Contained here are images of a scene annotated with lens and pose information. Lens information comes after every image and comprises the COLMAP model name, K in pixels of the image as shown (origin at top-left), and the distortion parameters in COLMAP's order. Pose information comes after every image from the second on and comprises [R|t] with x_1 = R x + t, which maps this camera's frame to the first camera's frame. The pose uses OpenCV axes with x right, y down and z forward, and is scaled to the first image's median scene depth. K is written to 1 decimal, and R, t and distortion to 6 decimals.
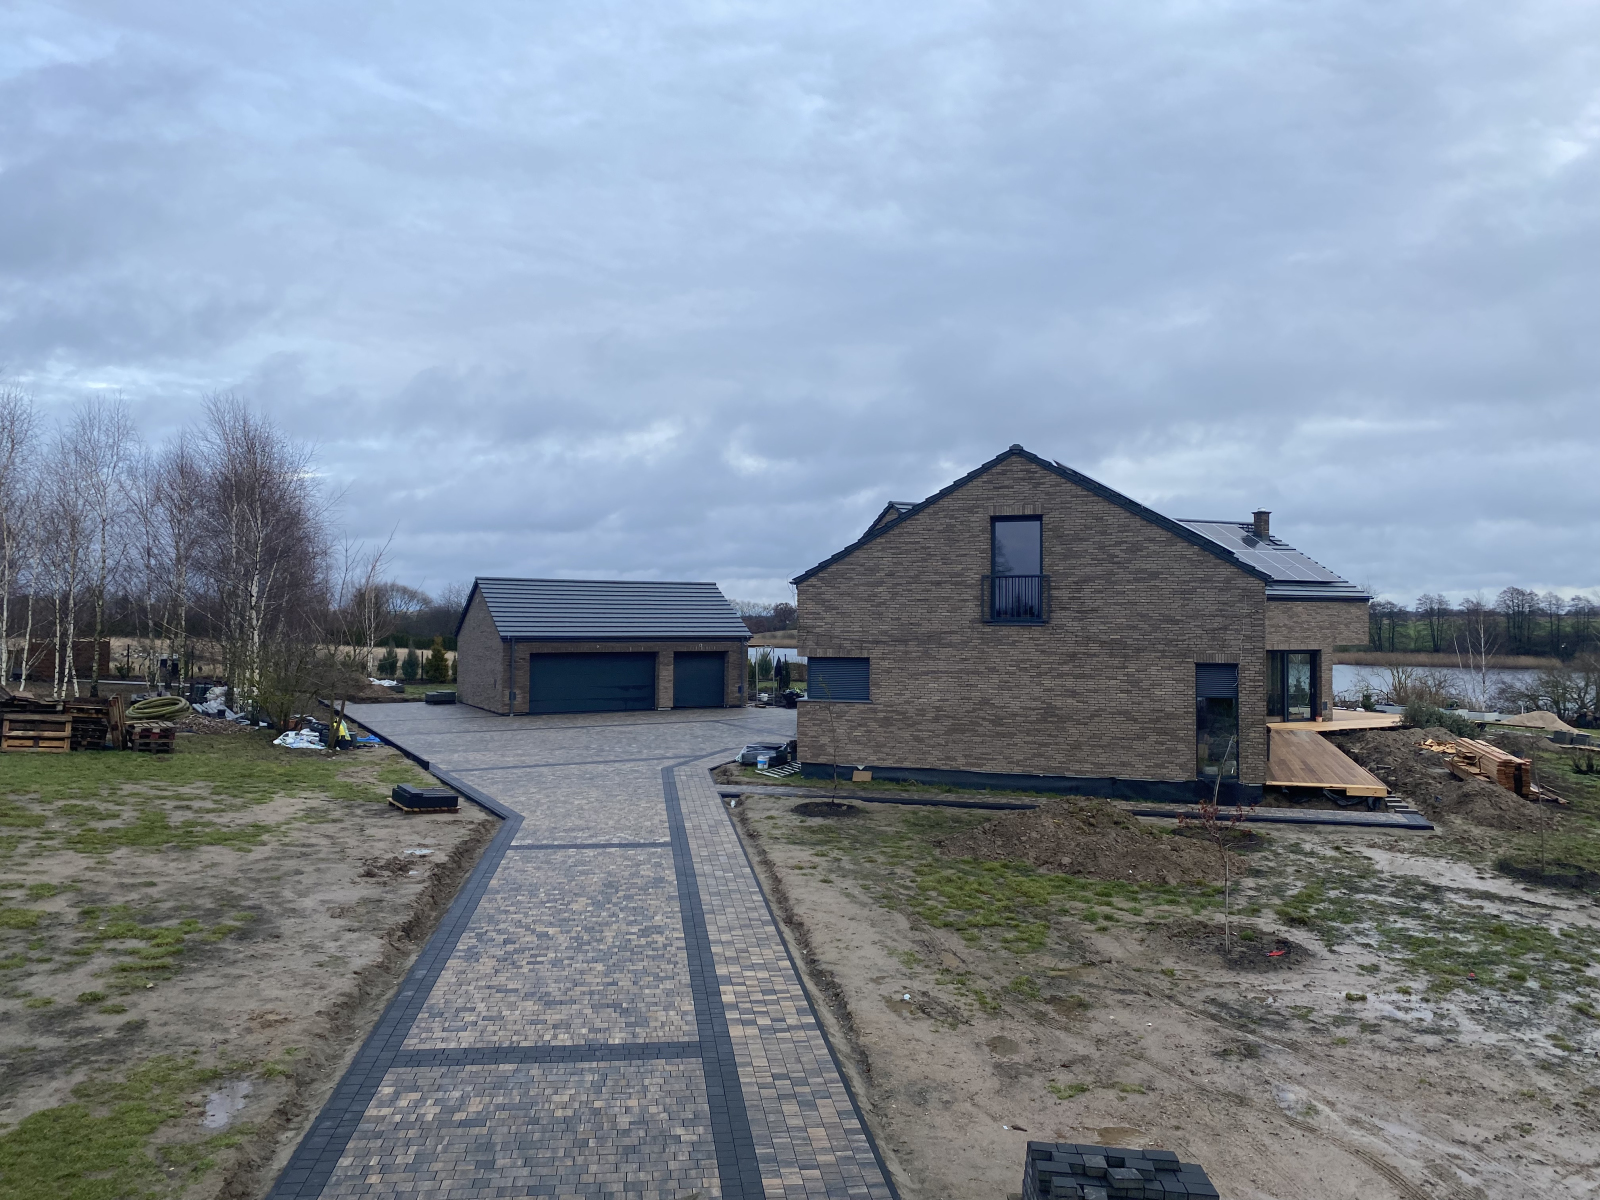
lens RADIAL K [[1205.7, 0, 795.8], [0, 1205.7, 575.3], [0, 0, 1]] dist [0.095860, -0.103414]
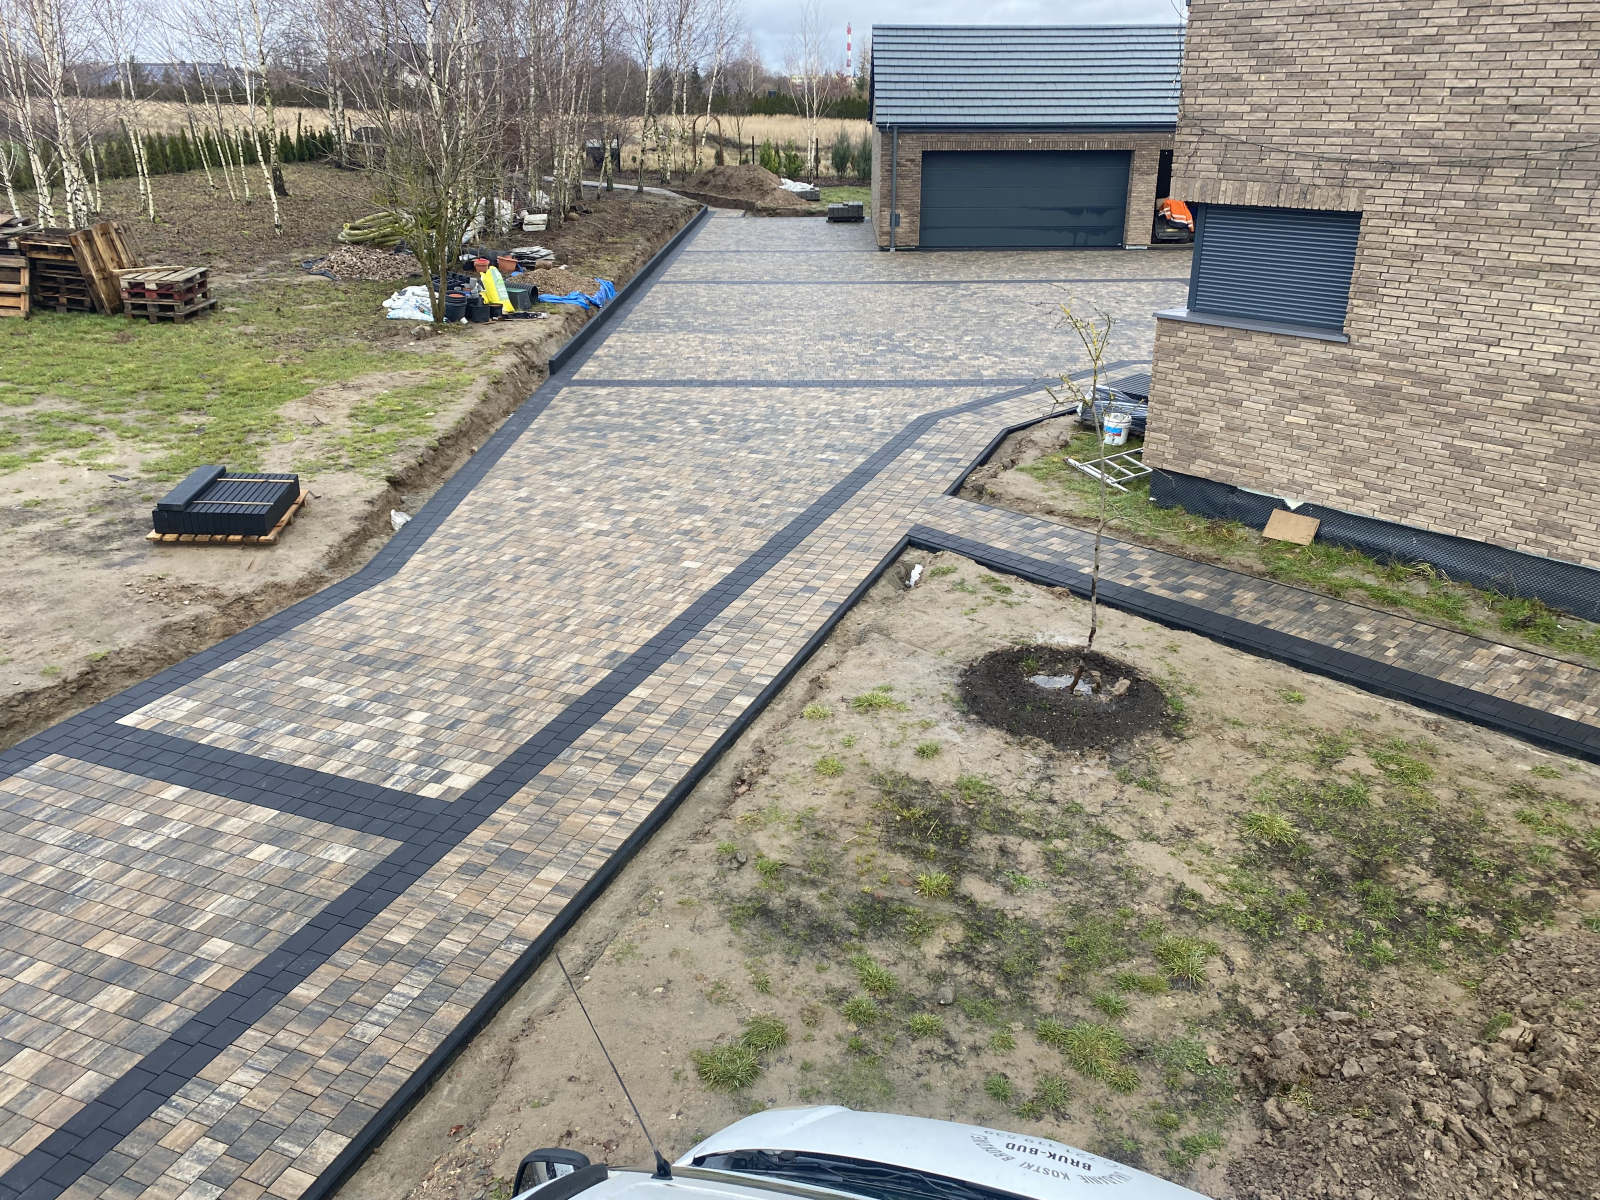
lens RADIAL K [[1229.9, 0, 805.4], [0, 1229.9, 592.4], [0, 0, 1]] dist [0.047741, -0.046392]
pose [[0.877057, 0.173450, -0.447981, 0.099818], [0.025341, 0.914538, 0.403706, 0.019559], [0.479718, -0.365425, 0.797706, 0.595116]]
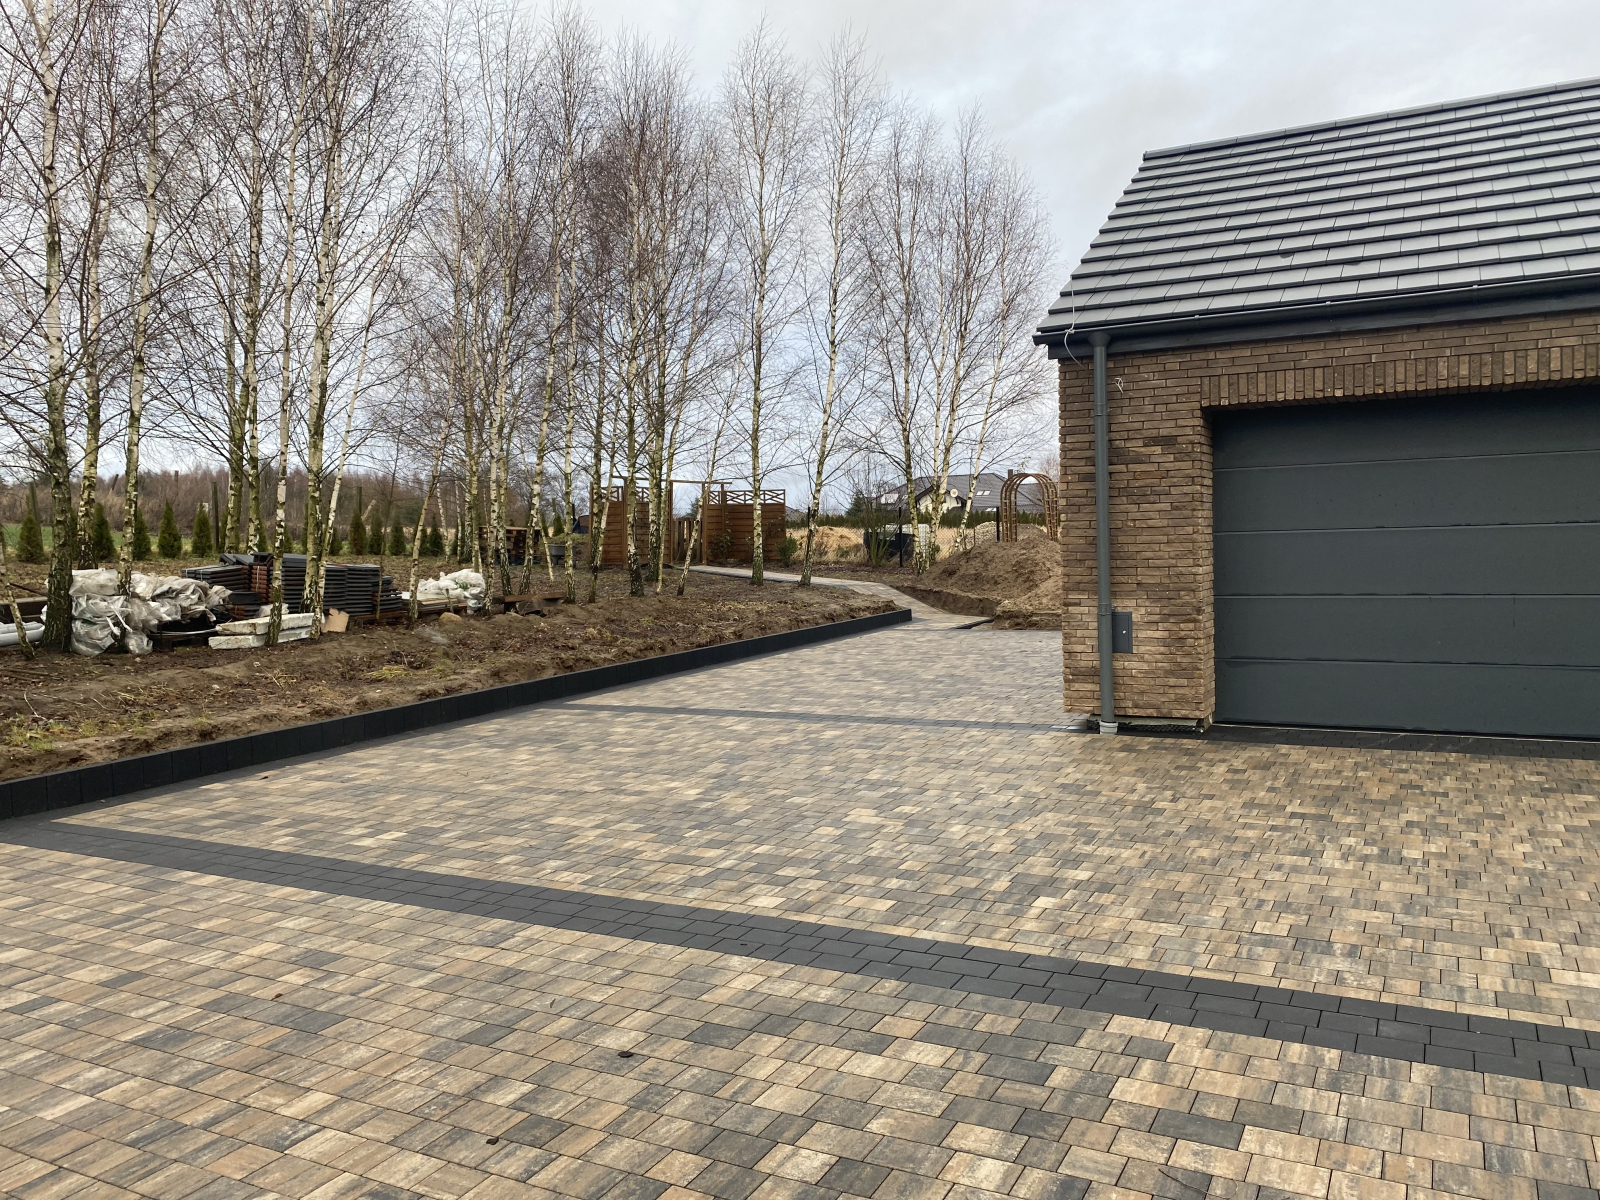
lens RADIAL K [[1195.8, 0, 794.7], [0, 1195.8, 598.5], [0, 0, 1]] dist [0.043623, -0.083528]
pose [[0.574349, 0.017191, -0.818430, -0.171246], [0.064993, 0.995666, 0.066524, 0.127110], [0.816026, -0.091400, 0.570743, 1.386059]]
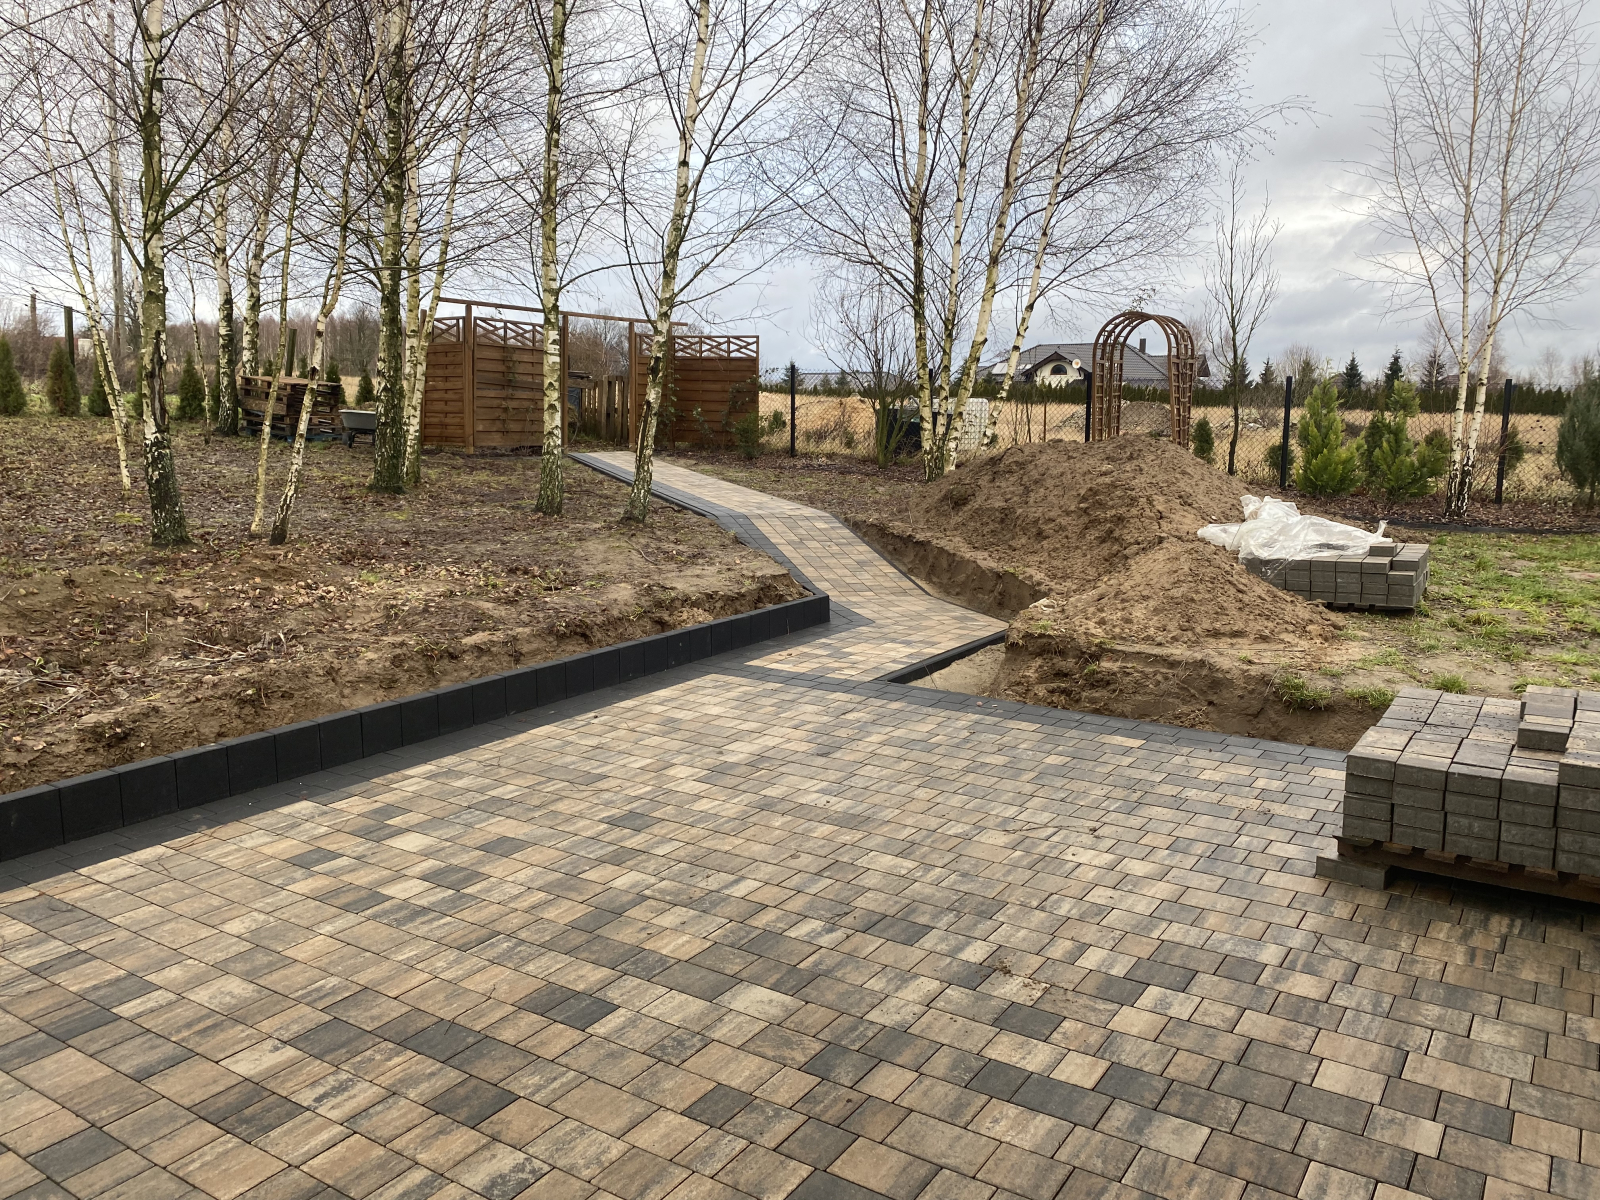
lens RADIAL K [[1197.7, 0, 800.0], [0, 1197.7, 600.0], [0, 0, 1]] dist [0.045708, -0.135547]
pose [[0.491492, 0.133003, -0.860666, -0.446368], [0.031705, 0.984881, 0.170304, 0.133697], [0.870305, -0.110990, 0.479845, 1.687605]]
